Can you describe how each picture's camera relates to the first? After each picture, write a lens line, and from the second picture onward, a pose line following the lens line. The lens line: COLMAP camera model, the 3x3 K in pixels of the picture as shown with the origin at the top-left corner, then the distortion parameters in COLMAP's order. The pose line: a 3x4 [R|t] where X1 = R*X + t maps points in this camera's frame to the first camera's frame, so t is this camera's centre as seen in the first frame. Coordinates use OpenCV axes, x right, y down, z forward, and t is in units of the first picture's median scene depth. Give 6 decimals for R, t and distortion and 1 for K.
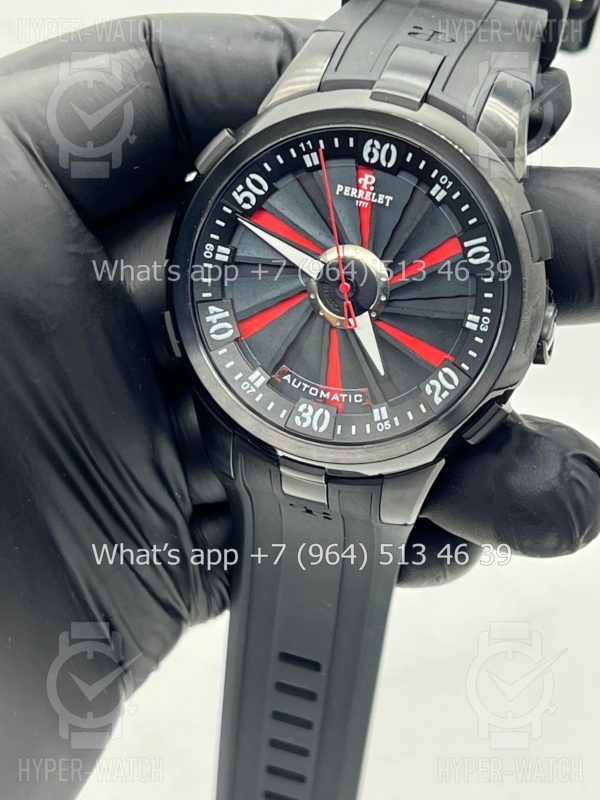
lens RADIAL K [[1812.2, 0, 300.0], [0, 1812.2, 400.0], [0, 0, 1]] dist [0.104413, 0.376662]
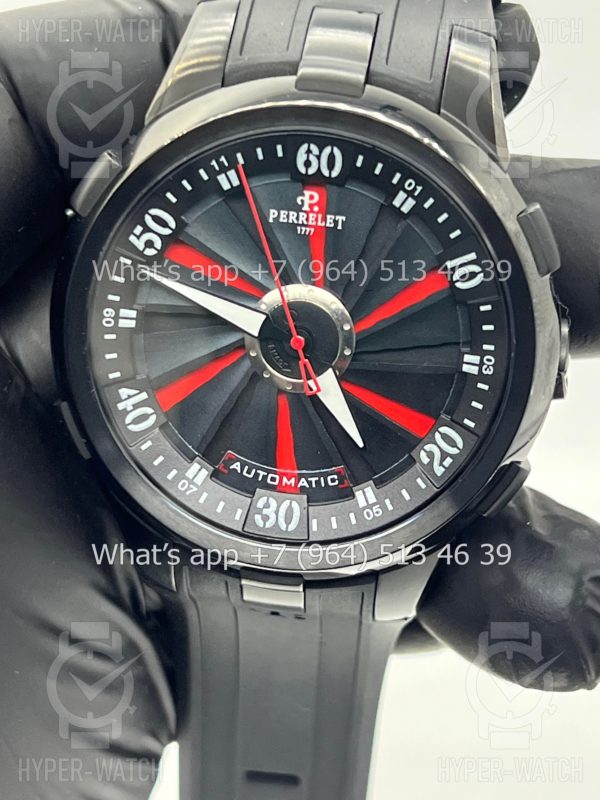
lens RADIAL K [[1812.2, 0, 300.0], [0, 1812.2, 400.0], [0, 0, 1]] dist [0.104413, 0.376662]
pose [[0.984114, -0.151592, 0.092406, -0.047590], [0.145429, 0.986877, 0.070173, -0.091020], [-0.101831, -0.055619, 0.993246, 0.249016]]
